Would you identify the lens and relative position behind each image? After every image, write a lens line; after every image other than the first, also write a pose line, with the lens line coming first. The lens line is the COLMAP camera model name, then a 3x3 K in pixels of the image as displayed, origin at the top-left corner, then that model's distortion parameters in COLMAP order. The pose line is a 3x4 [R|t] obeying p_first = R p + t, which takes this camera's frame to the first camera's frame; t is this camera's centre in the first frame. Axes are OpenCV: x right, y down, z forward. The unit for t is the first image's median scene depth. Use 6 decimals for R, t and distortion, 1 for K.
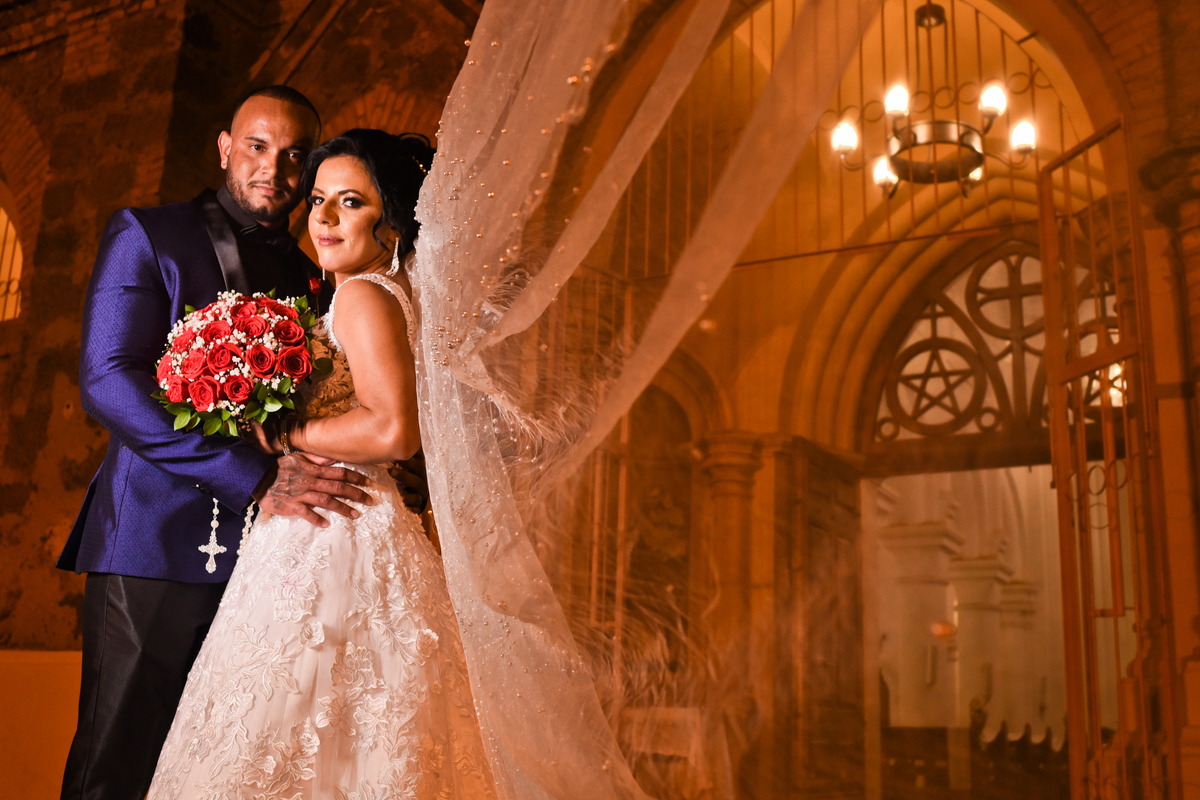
lens RADIAL K [[1346.3, 0, 600.0], [0, 1346.3, 400.0], [0, 0, 1]] dist [-0.053065, 0.019975]
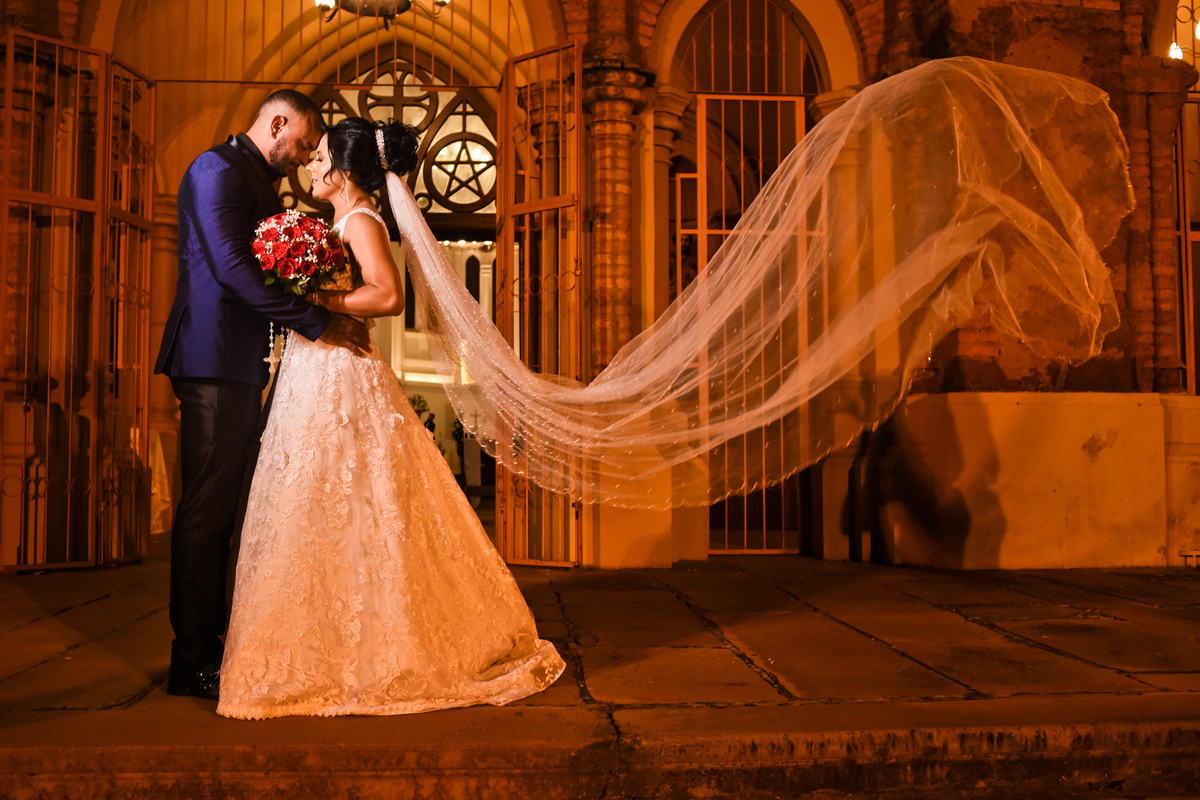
lens RADIAL K [[1233.1, 0, 600.0], [0, 1233.1, 400.0], [0, 0, 1]] dist [-0.072739, 0.026872]
pose [[0.841612, 0.002937, 0.540074, -0.202018], [-0.117227, 0.977139, 0.177364, -0.045525], [-0.527206, -0.212583, 0.822716, -0.135032]]
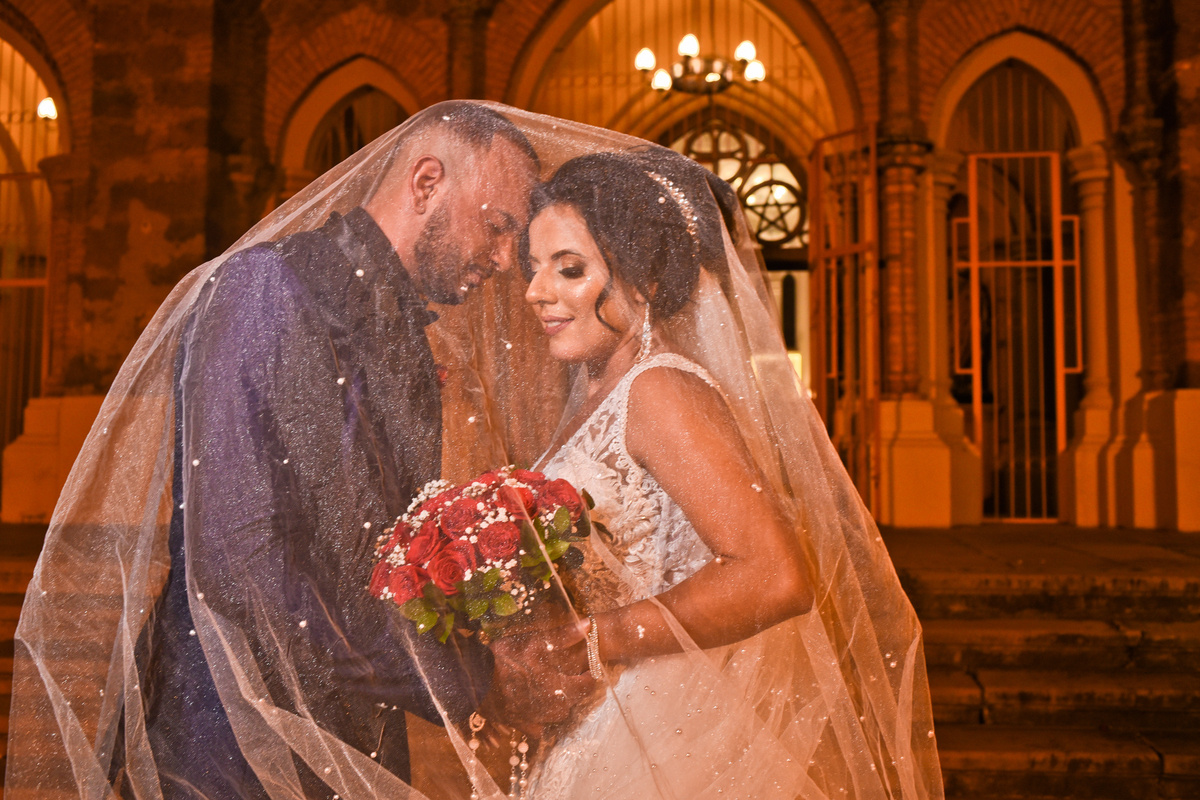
lens RADIAL K [[1233.1, 0, 600.0], [0, 1233.1, 400.0], [0, 0, 1]] dist [-0.072739, 0.026872]
pose [[0.943429, 0.000380, 0.331573, -0.358309], [-0.065453, 0.980536, 0.185110, -0.080891], [-0.325049, -0.196341, 0.925091, -0.372082]]
